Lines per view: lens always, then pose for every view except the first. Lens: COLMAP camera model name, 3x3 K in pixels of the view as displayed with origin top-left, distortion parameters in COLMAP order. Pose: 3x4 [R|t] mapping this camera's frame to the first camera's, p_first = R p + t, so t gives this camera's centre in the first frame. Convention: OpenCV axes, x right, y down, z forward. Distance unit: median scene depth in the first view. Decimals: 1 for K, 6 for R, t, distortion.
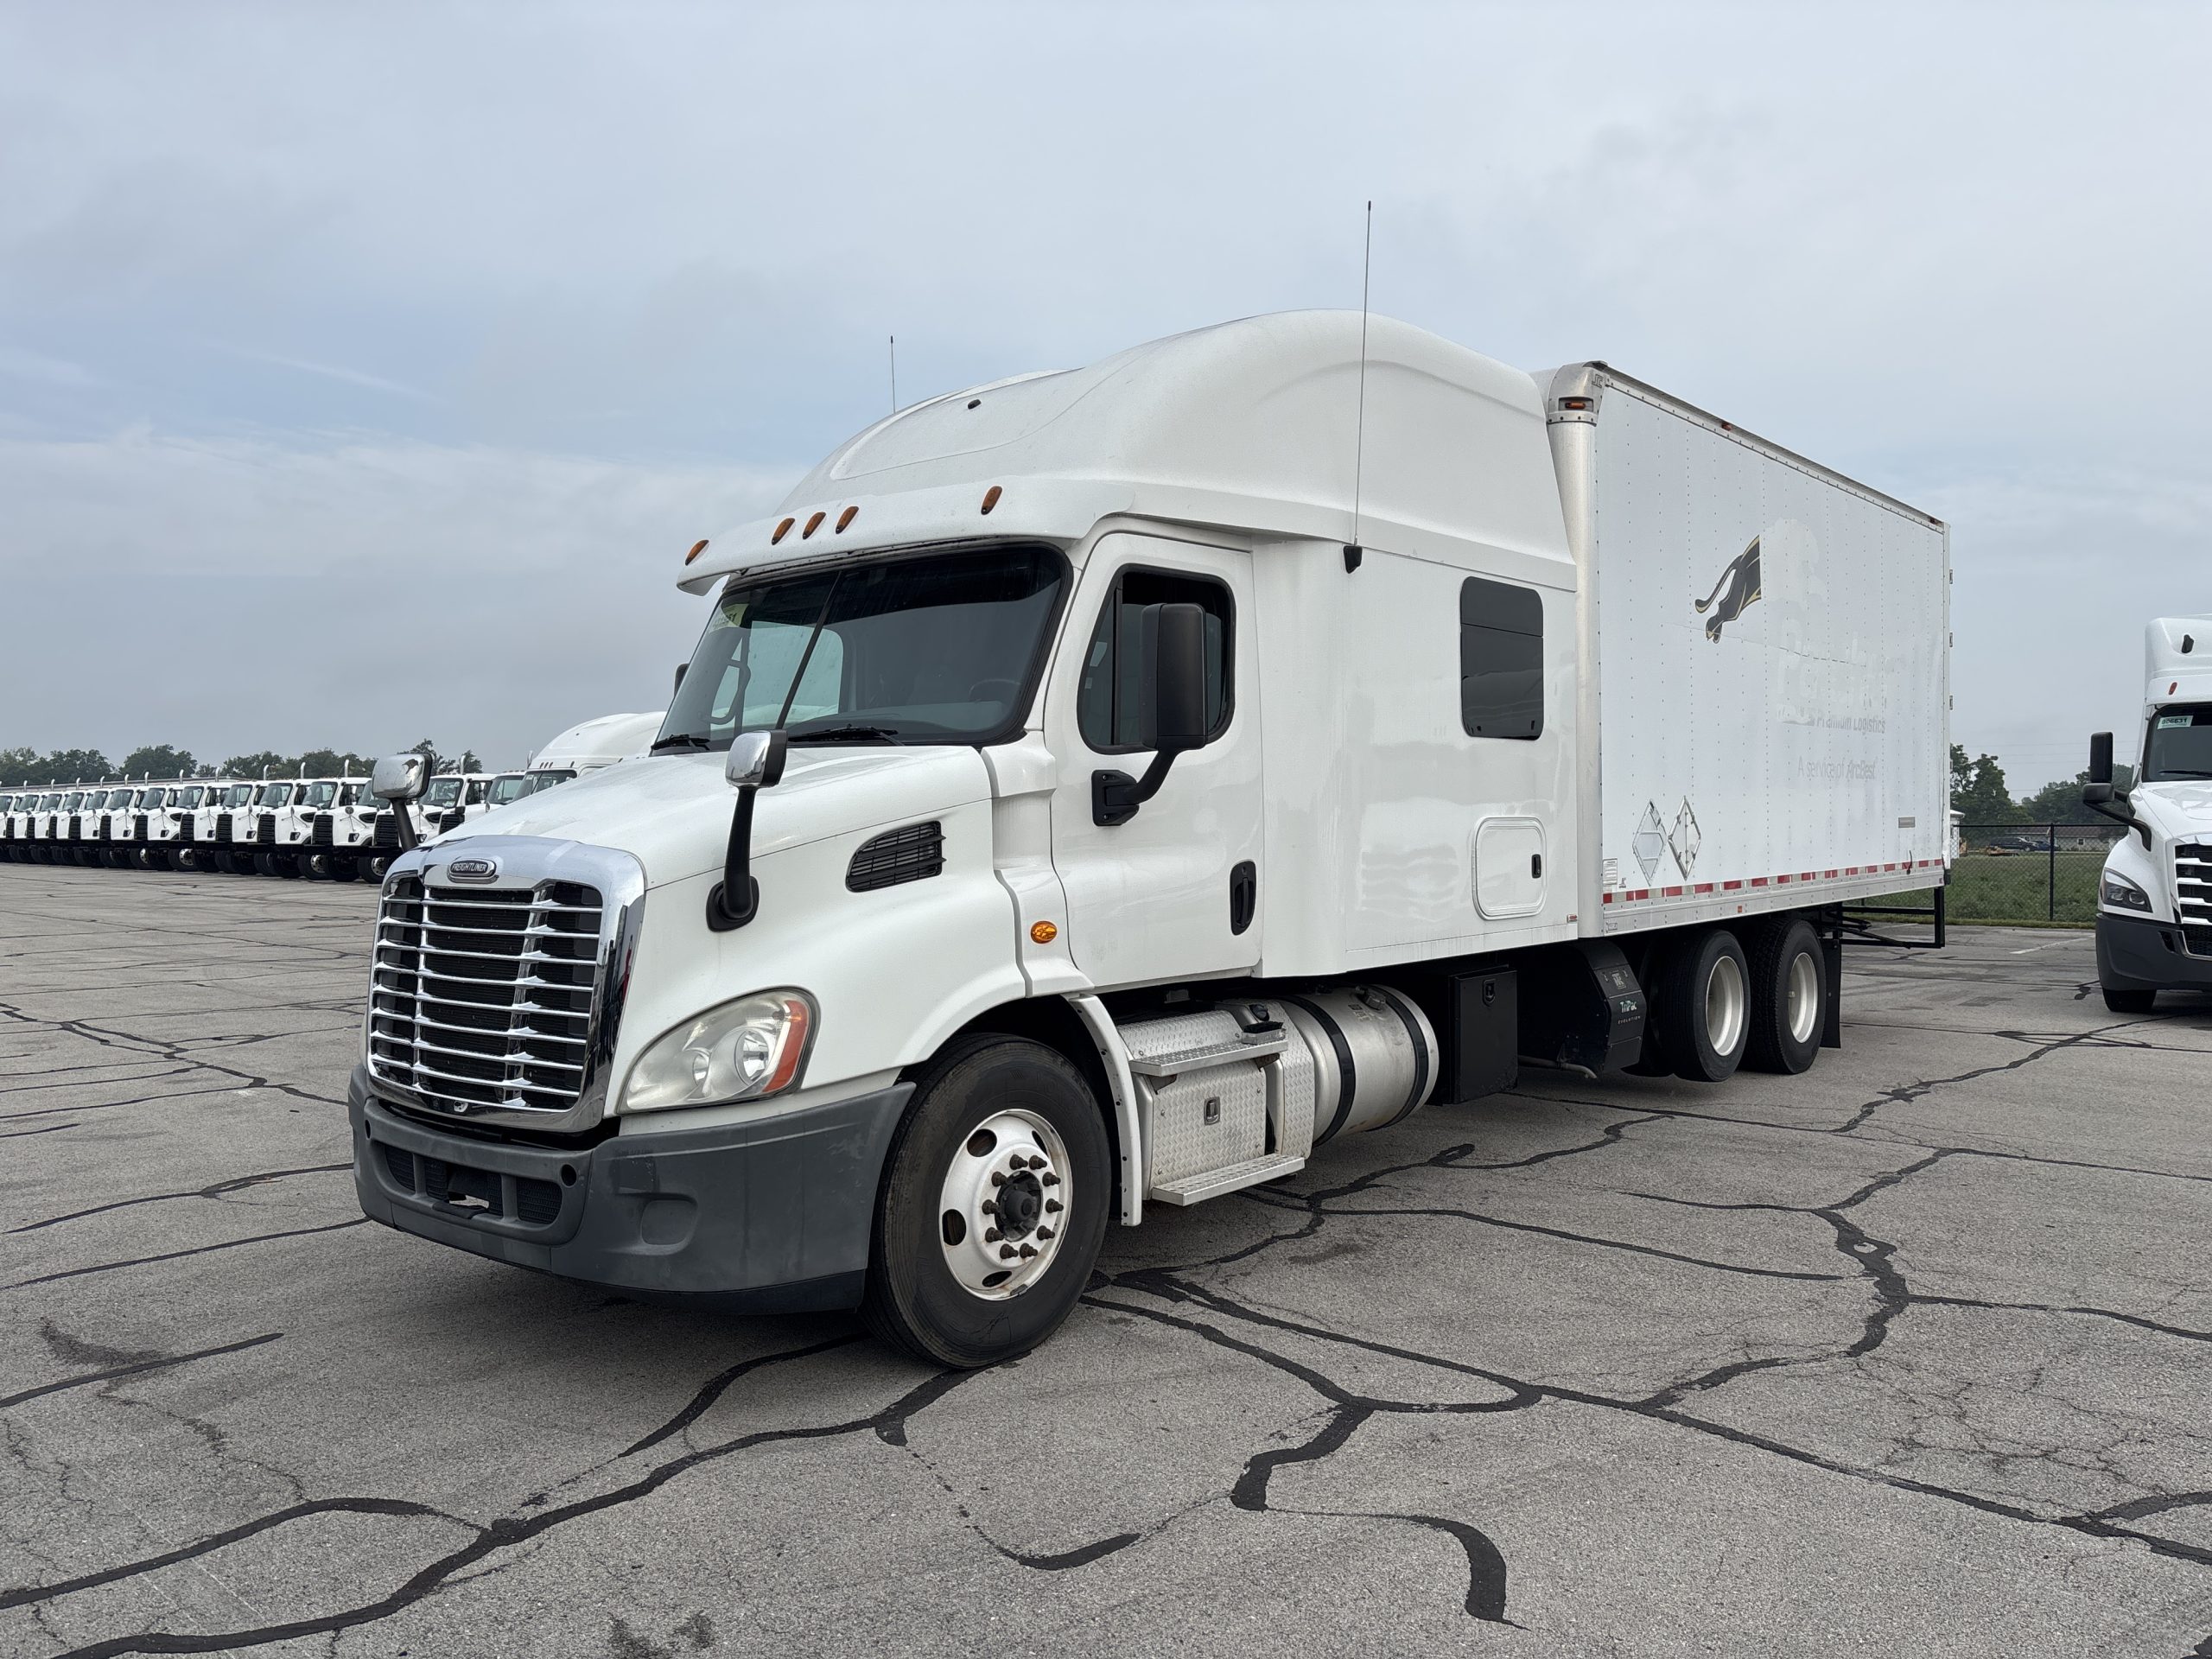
lens RADIAL K [[1661.5, 0, 1118.9], [0, 1661.5, 846.2], [0, 0, 1]] dist [0.011619, -0.003163]
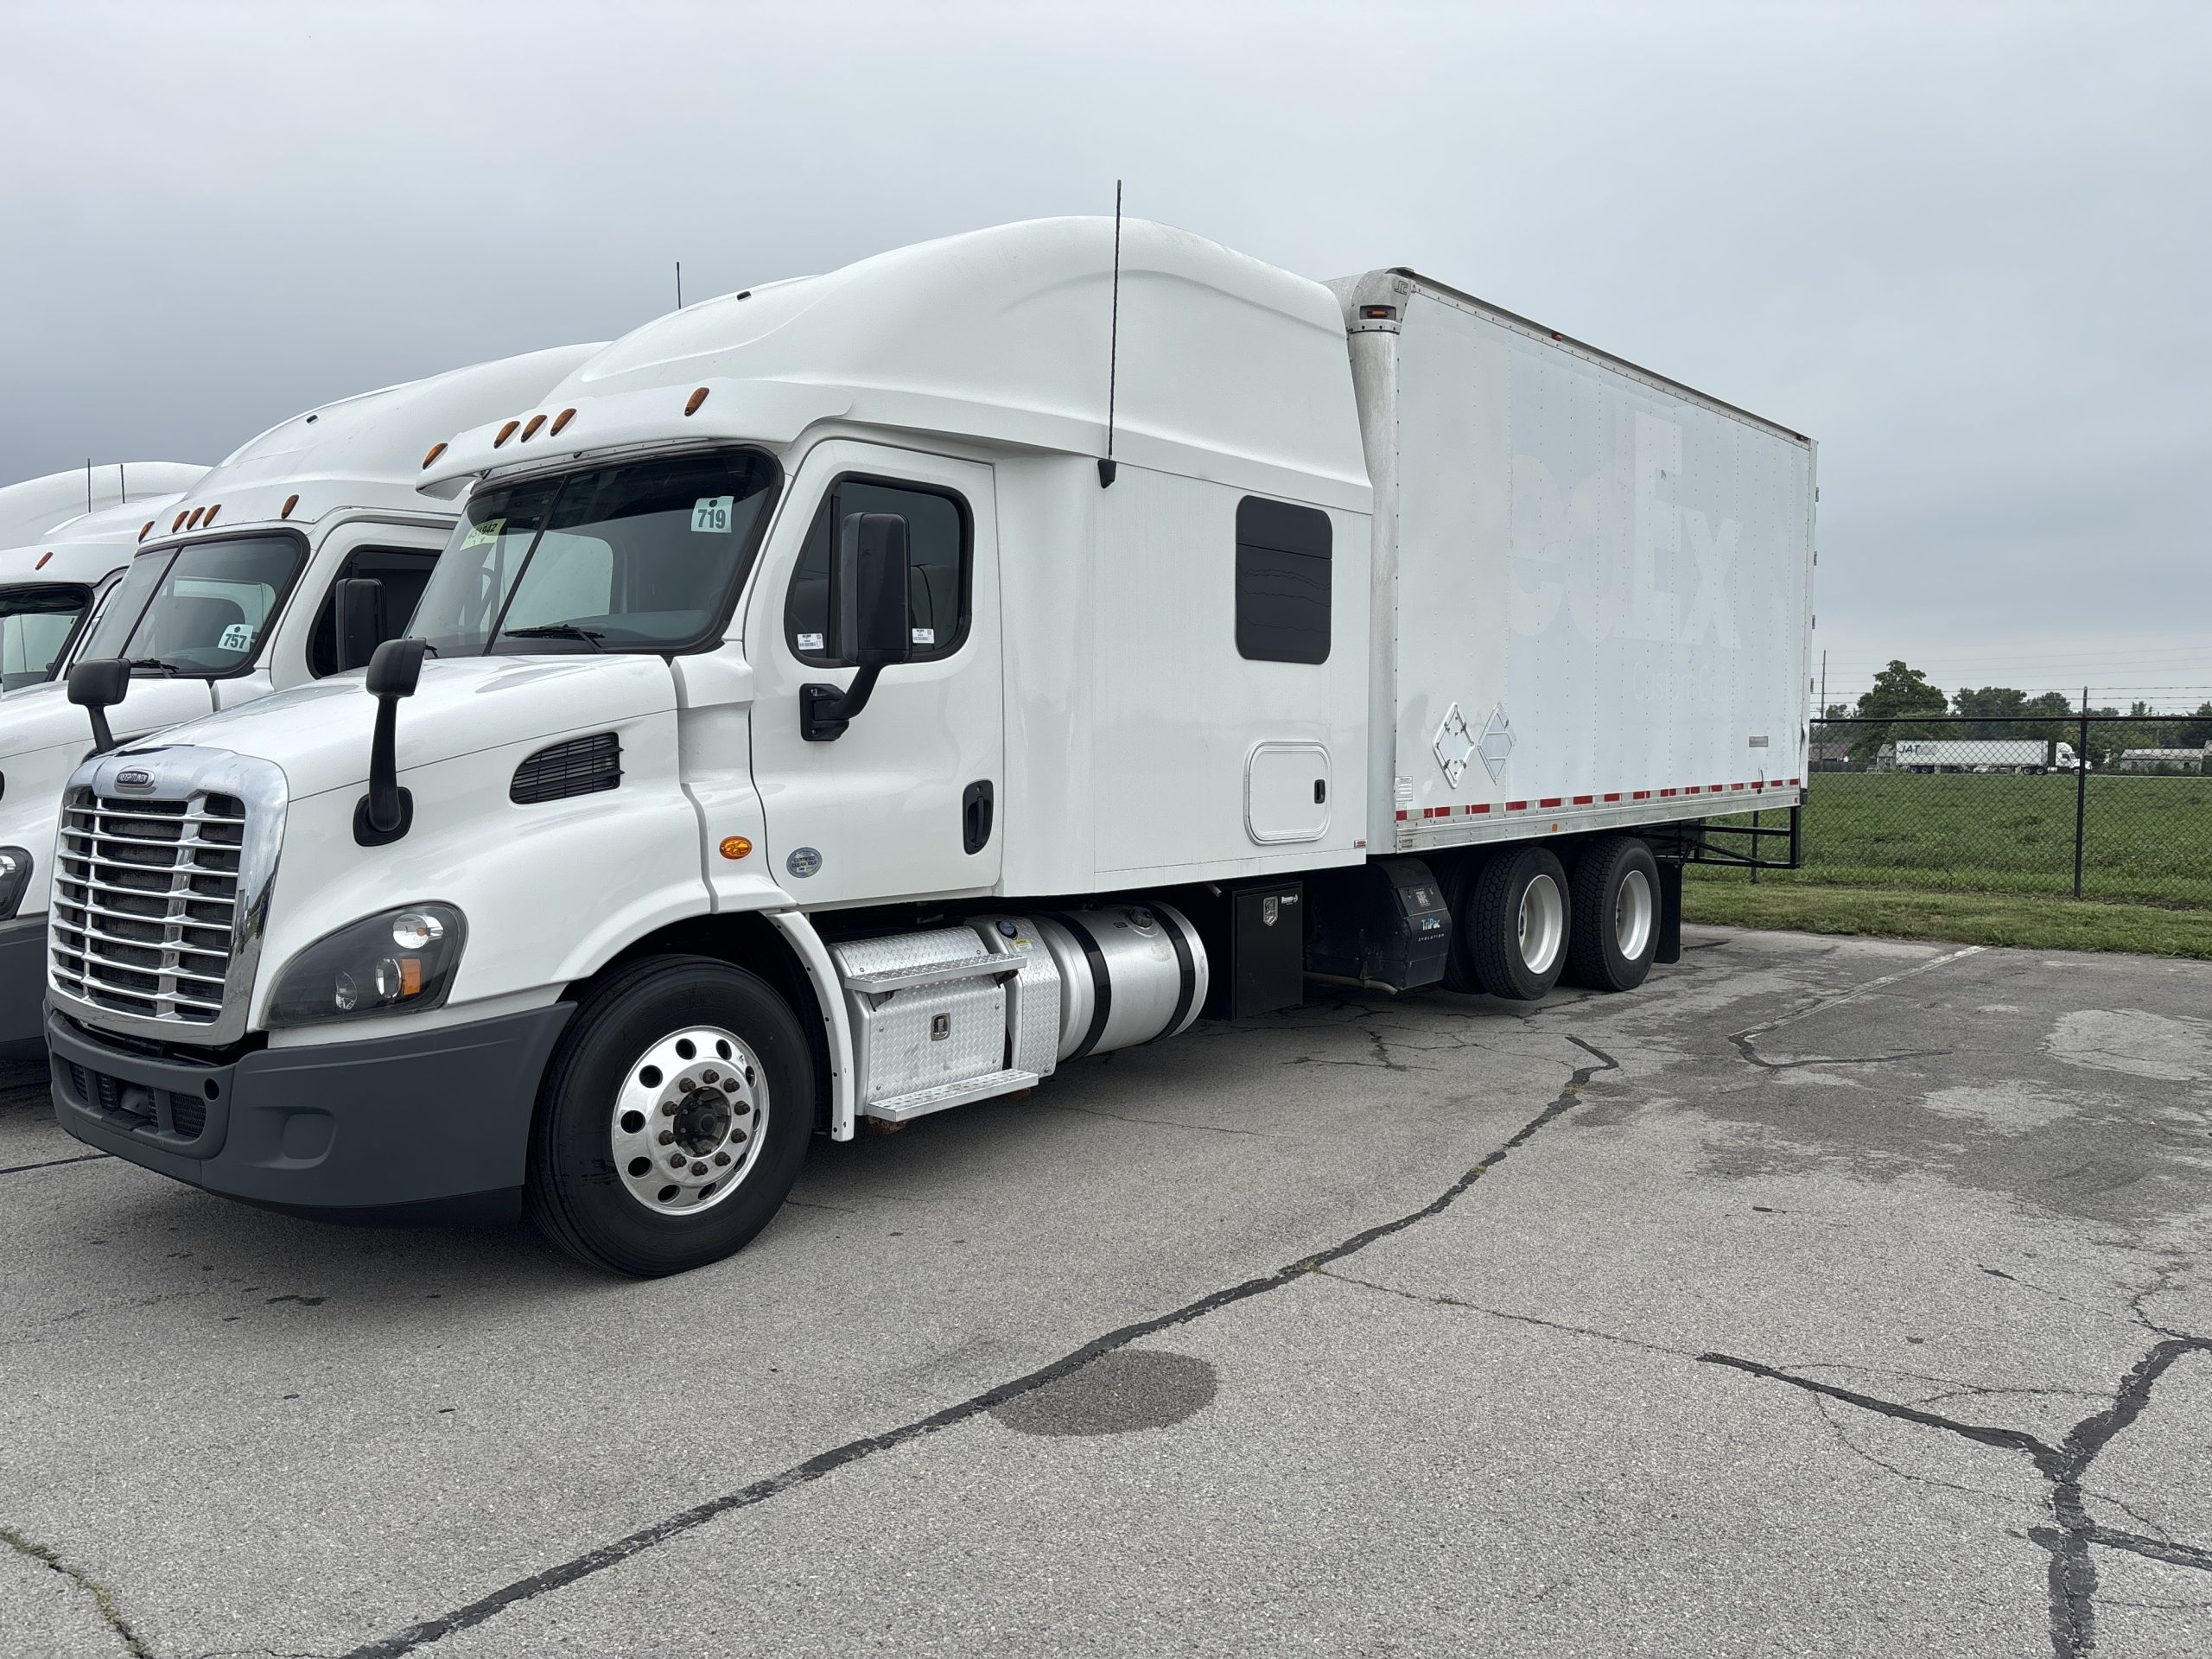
lens RADIAL K [[1661.5, 0, 1118.9], [0, 1661.5, 846.2], [0, 0, 1]] dist [0.011619, -0.003163]
pose [[0.999888, 0.006913, 0.013289, 0.153345], [-0.007606, 0.998578, 0.052765, -0.002665], [-0.012905, -0.052860, 0.998519, 0.009083]]
